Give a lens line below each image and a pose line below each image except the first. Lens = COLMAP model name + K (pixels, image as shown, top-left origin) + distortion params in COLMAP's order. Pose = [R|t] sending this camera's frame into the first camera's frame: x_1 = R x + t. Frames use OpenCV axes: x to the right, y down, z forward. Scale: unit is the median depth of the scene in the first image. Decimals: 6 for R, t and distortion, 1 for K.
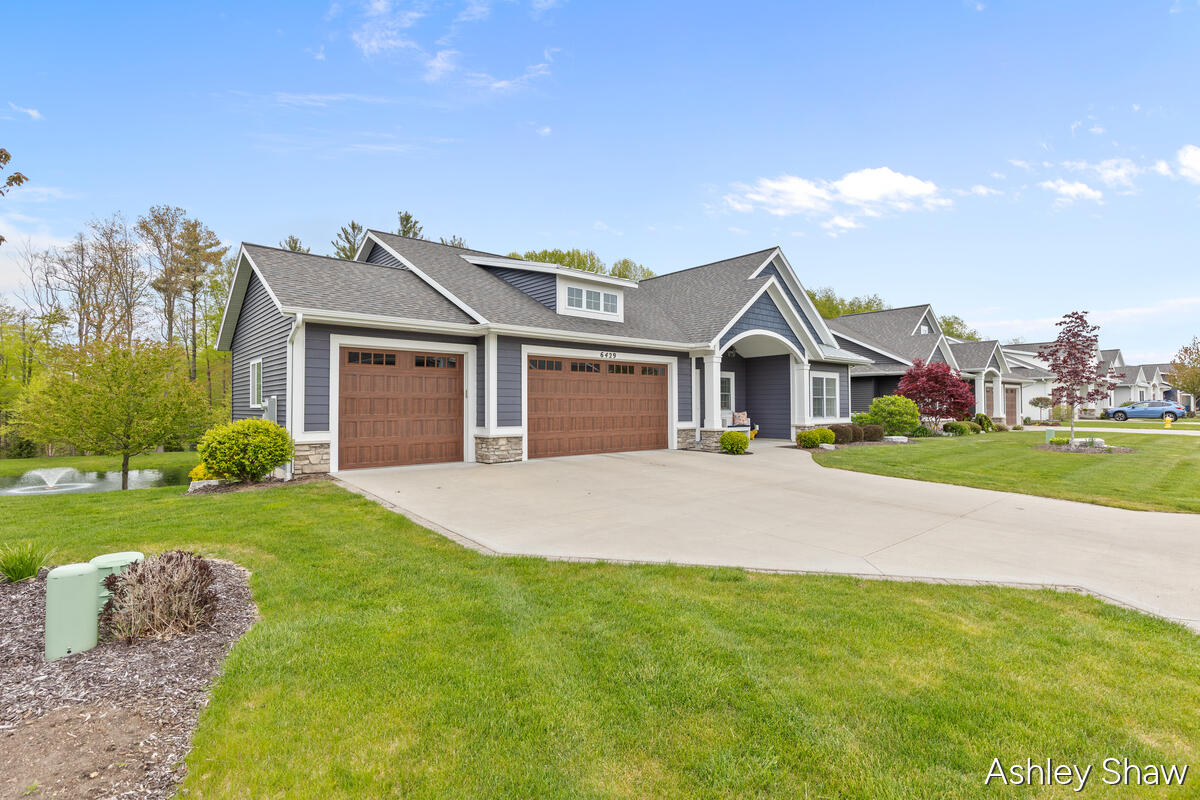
lens RADIAL K [[556.0, 0, 598.7], [0, 556.0, 403.0], [0, 0, 1]] dist [-0.003278, -0.000067]
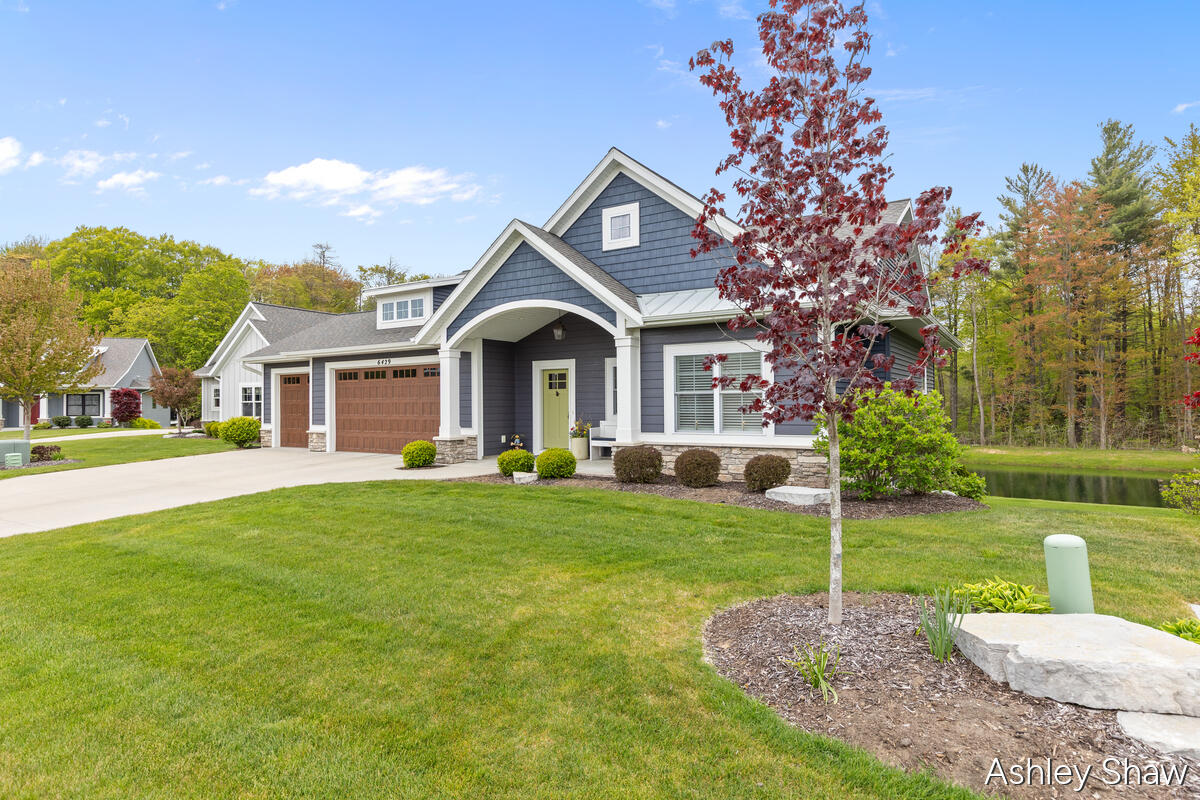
lens RADIAL K [[687.3, 0, 593.3], [0, 687.3, 403.6], [0, 0, 1]] dist [-0.009228, -0.000413]
pose [[0.268374, -0.001999, -0.963313, 1.386325], [0.011526, 0.999933, 0.001137, -0.003012], [0.963246, -0.011408, 0.268379, 1.024561]]
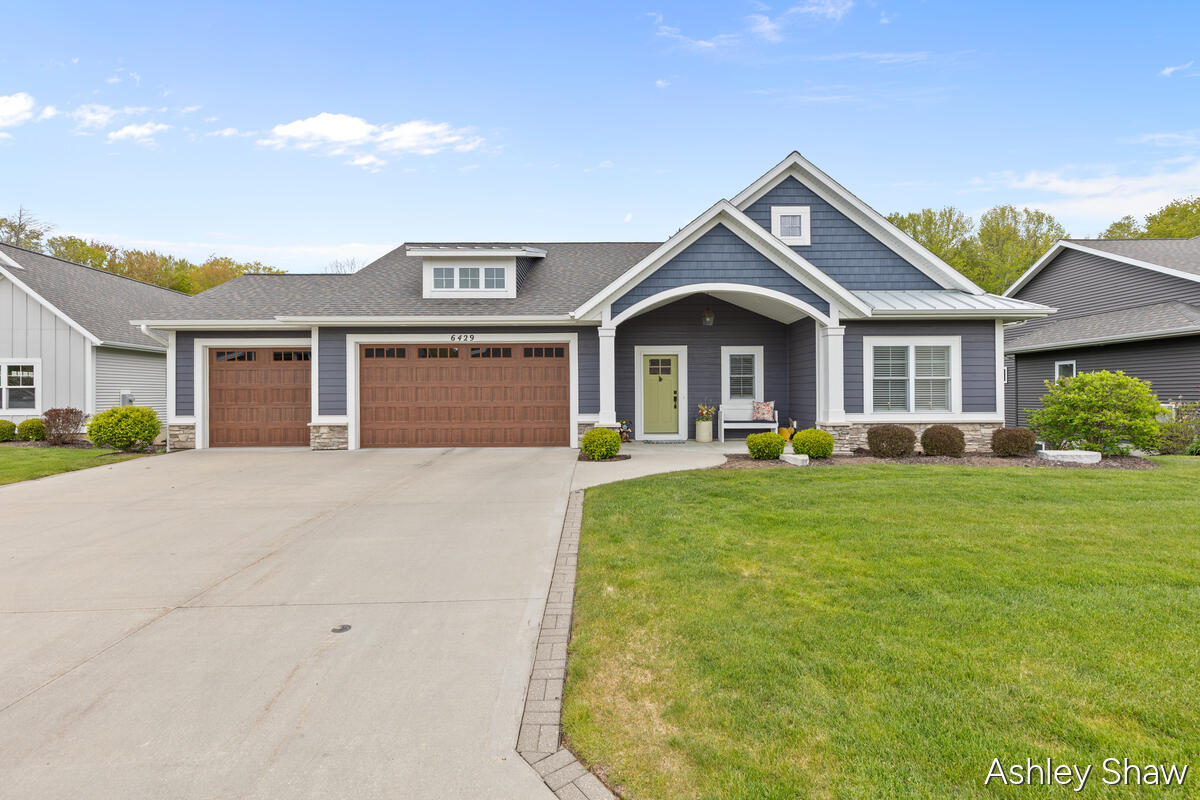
lens RADIAL K [[543.1, 0, 607.2], [0, 543.1, 394.4], [0, 0, 1]] dist [0.012945, 0.000077]
pose [[0.772052, -0.000224, -0.635559, 0.747788], [0.008103, 0.999922, 0.009491, -0.001578], [0.635508, -0.012478, 0.771994, 0.468136]]
